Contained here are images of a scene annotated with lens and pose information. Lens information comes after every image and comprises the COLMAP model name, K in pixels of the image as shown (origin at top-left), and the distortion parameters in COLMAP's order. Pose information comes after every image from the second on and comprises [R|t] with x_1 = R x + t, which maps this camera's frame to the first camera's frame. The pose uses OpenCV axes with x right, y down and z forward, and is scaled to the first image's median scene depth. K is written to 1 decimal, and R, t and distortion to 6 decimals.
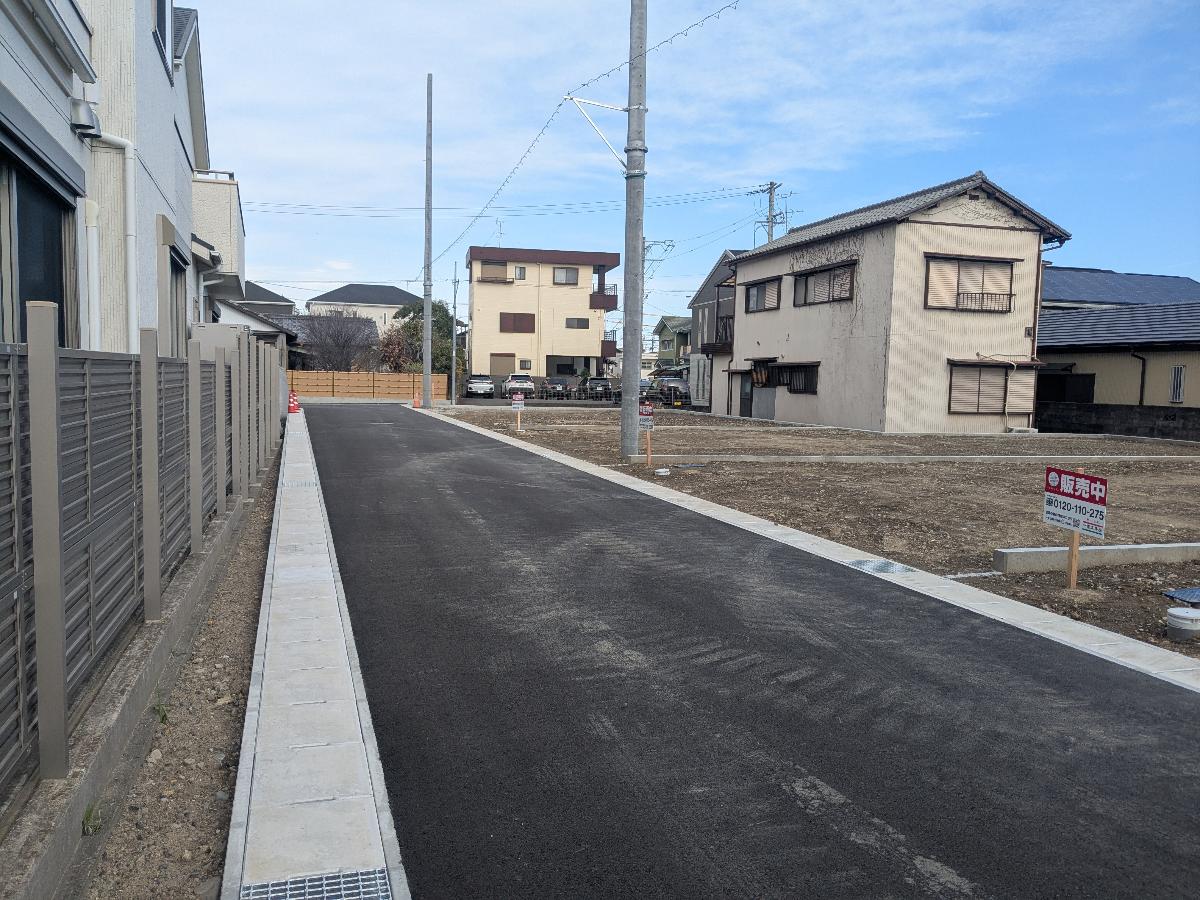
lens RADIAL K [[968.2, 0, 600.0], [0, 968.2, 450.0], [0, 0, 1]] dist [0.103348, -0.193800]
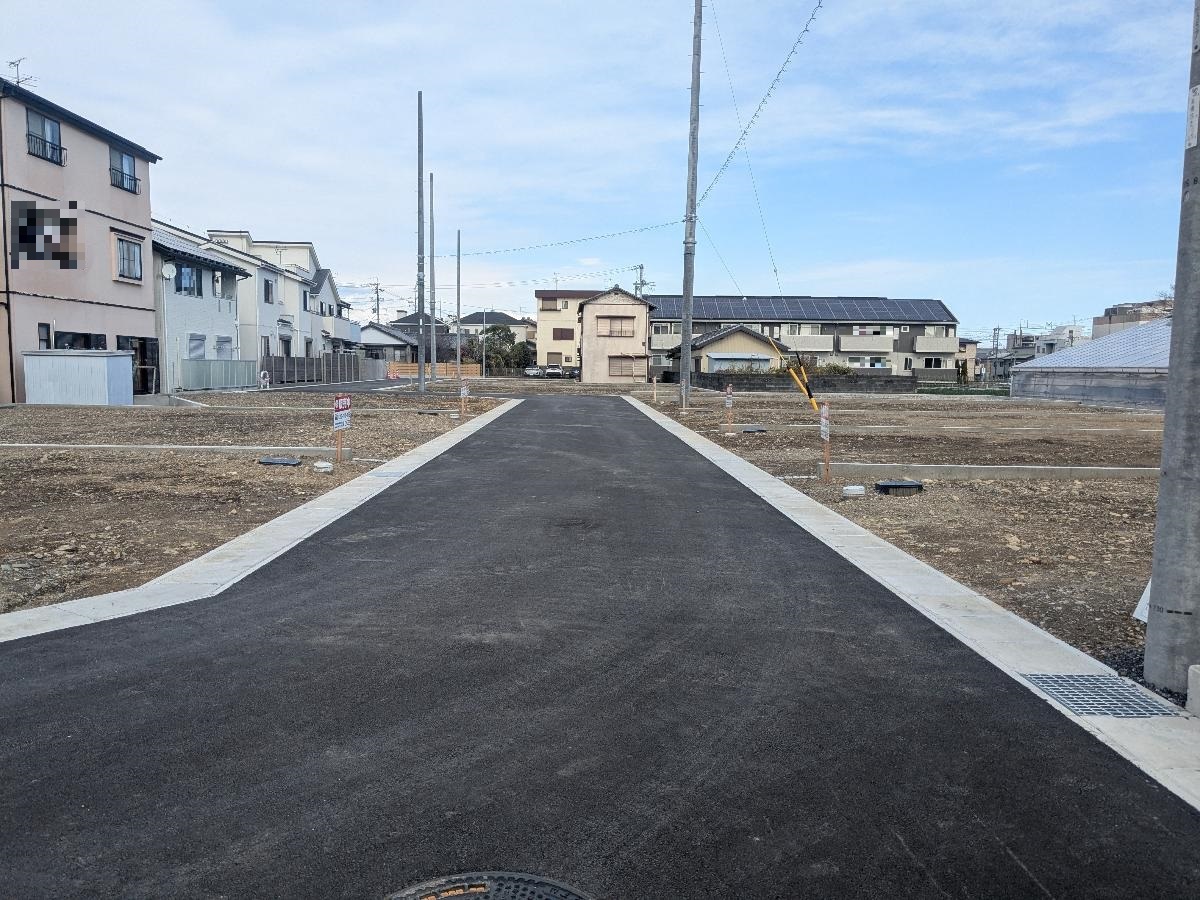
lens RADIAL K [[974.0, 0, 600.0], [0, 974.0, 450.0], [0, 0, 1]] dist [0.092693, -0.187585]
pose [[0.970179, 0.010387, -0.242168, 0.396507], [-0.009463, 0.999943, 0.004980, 0.061869], [0.242206, -0.002540, 0.970221, -0.637917]]
